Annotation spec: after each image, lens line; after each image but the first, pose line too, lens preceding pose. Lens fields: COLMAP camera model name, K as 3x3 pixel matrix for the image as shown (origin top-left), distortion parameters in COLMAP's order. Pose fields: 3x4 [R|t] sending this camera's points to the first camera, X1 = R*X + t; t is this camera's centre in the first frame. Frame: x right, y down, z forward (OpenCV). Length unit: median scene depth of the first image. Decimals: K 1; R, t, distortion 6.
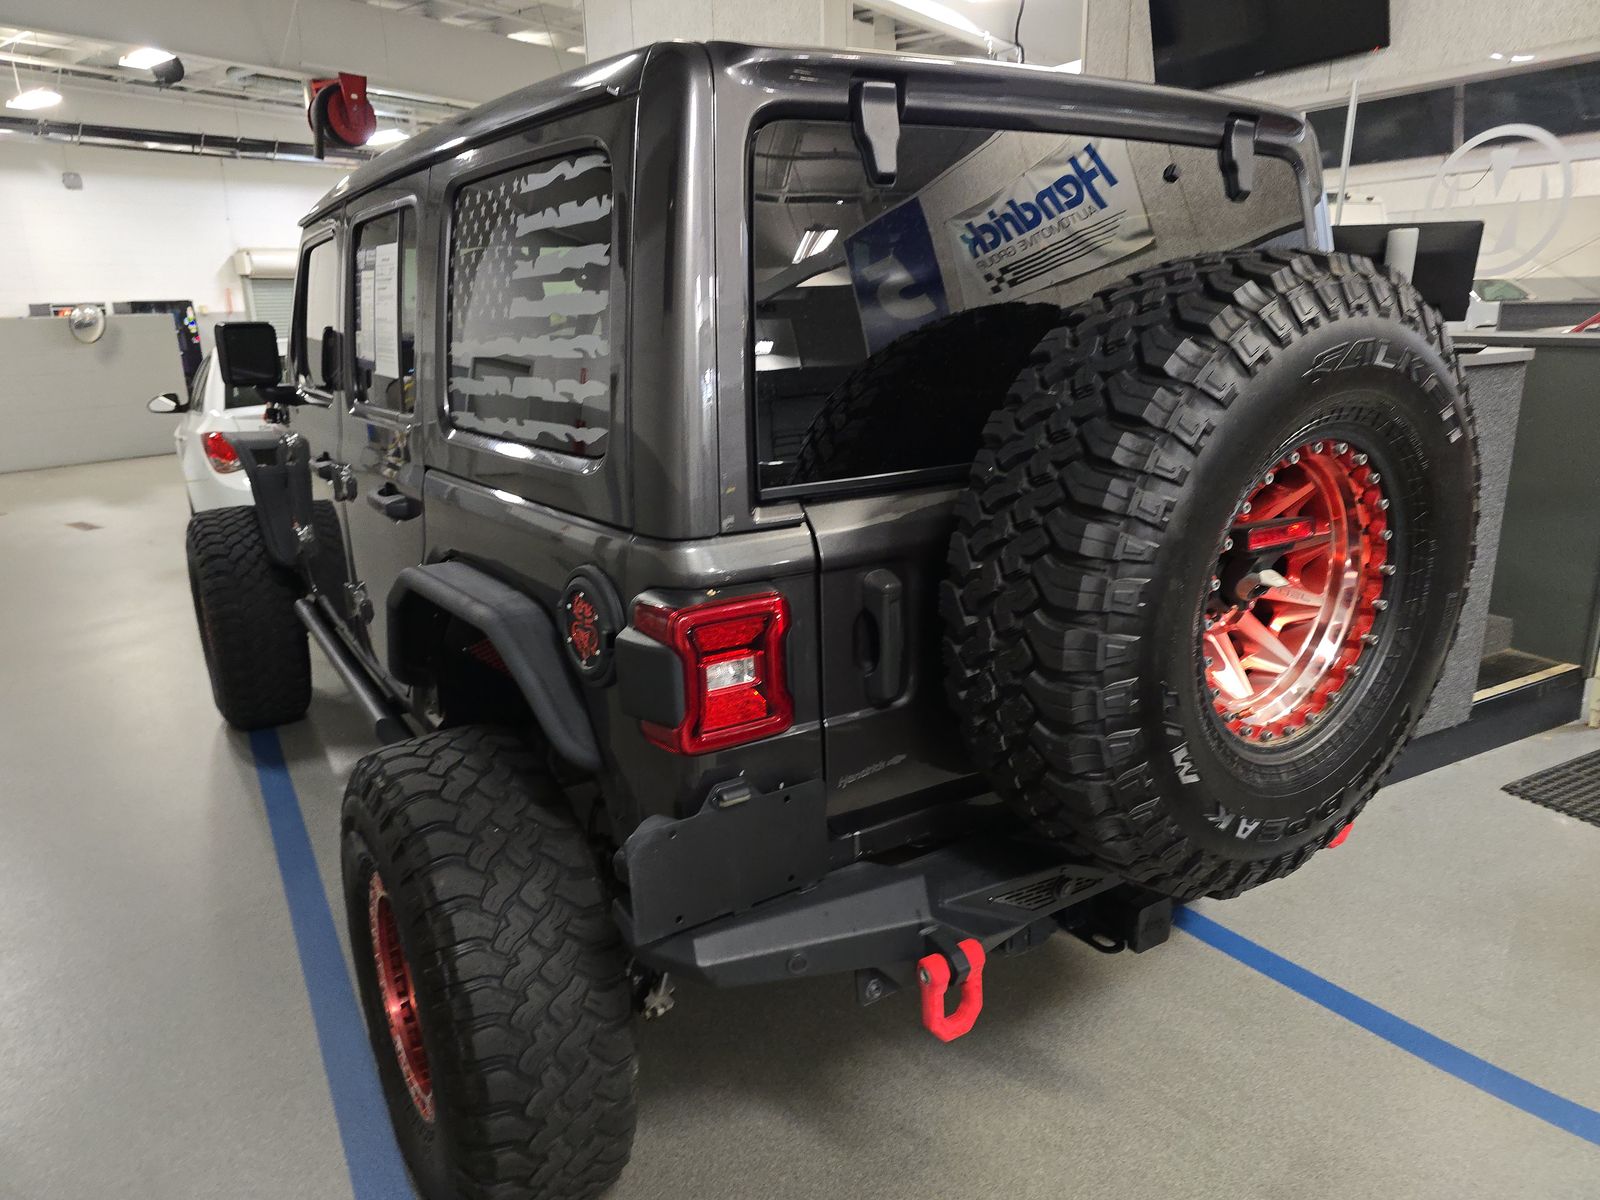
lens RADIAL K [[1081.4, 0, 828.4], [0, 1081.4, 603.6], [0, 0, 1]] dist [0.052920, -0.045739]
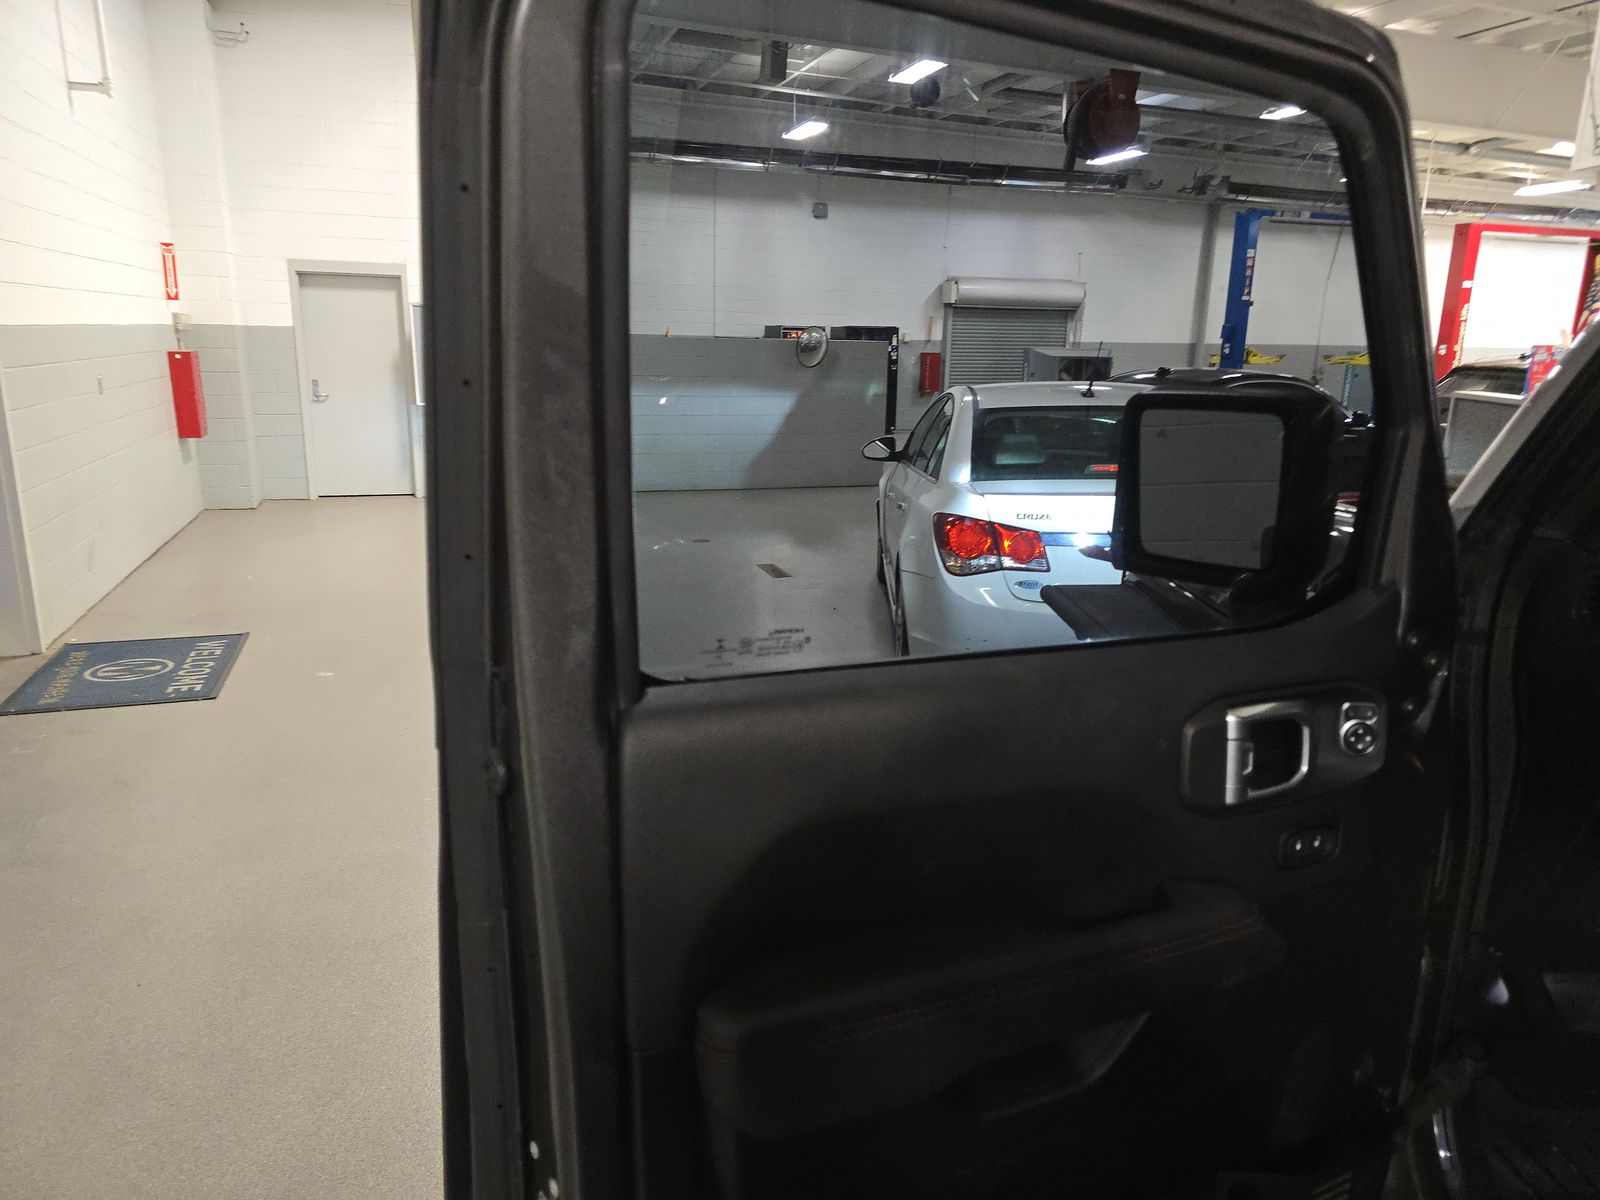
lens RADIAL K [[1081.4, 0, 828.4], [0, 1081.4, 603.6], [0, 0, 1]] dist [0.052920, -0.045739]
pose [[0.849589, 0.165242, -0.500893, -0.172826], [-0.180730, 0.983371, 0.017865, -0.061900], [0.495515, 0.075348, 0.865325, 0.230268]]
